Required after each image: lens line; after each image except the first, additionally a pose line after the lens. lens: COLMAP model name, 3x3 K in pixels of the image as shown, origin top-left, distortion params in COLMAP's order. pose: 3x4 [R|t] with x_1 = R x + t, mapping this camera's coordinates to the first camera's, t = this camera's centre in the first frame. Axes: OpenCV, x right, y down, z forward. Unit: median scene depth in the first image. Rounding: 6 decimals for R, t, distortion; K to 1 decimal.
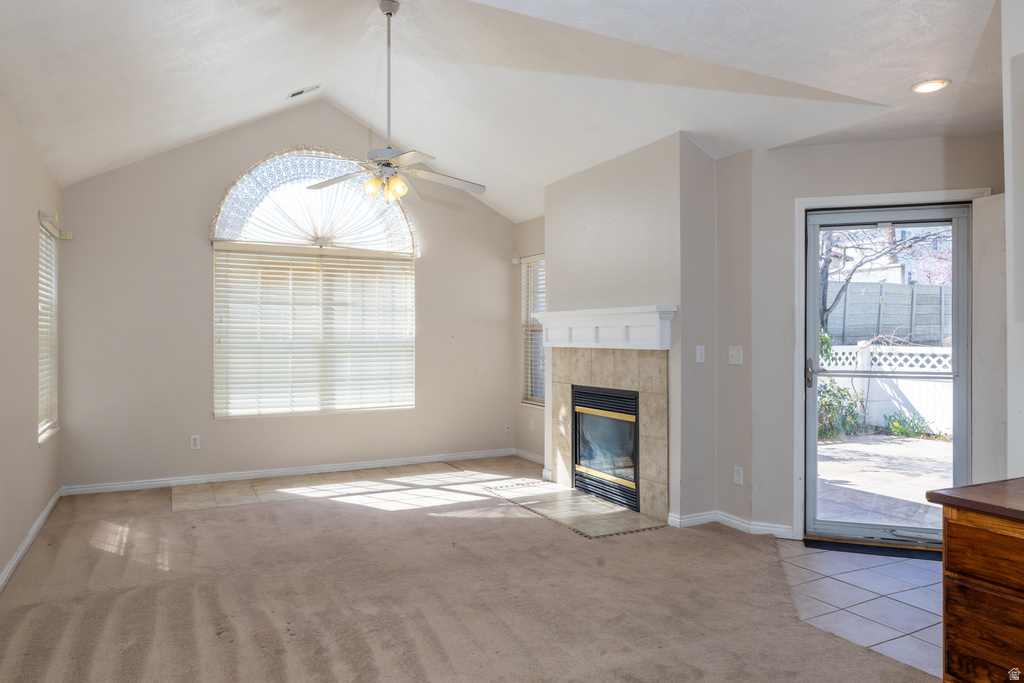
lens RADIAL K [[699.9, 0, 510.2], [0, 699.9, 344.2], [0, 0, 1]] dist [0.009579, -0.003885]
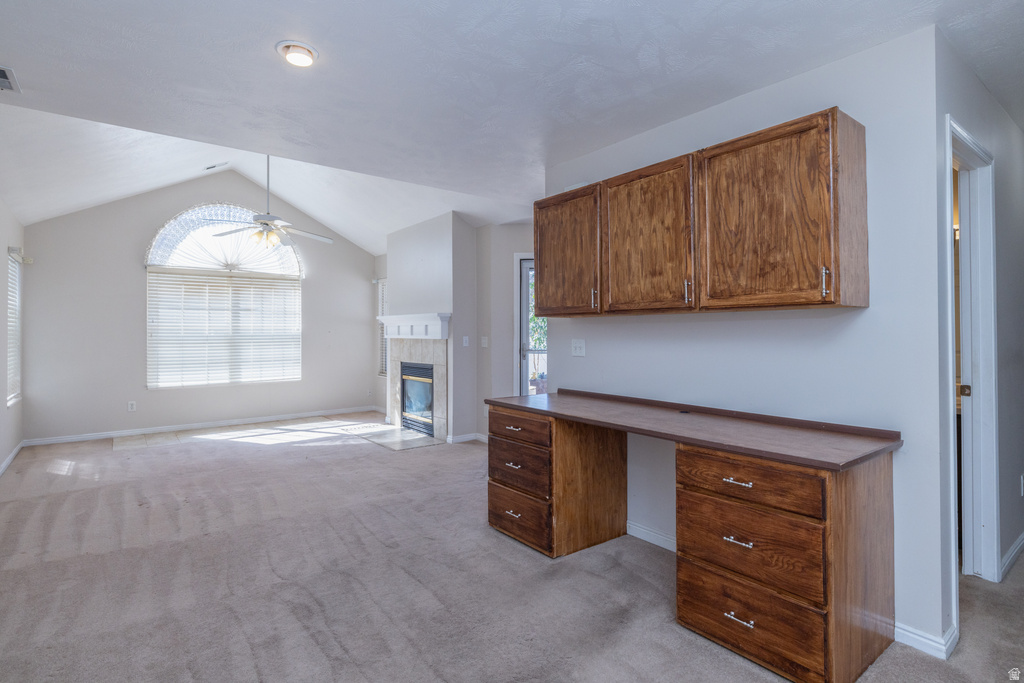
lens RADIAL K [[519.9, 0, 516.6], [0, 519.9, 331.5], [0, 0, 1]] dist [0.005109, 0.000066]
pose [[0.979588, -0.003609, 0.200982, 0.111532], [0.005744, 0.999933, -0.010039, 0.002549], [-0.200933, 0.010988, 0.979543, -0.211069]]
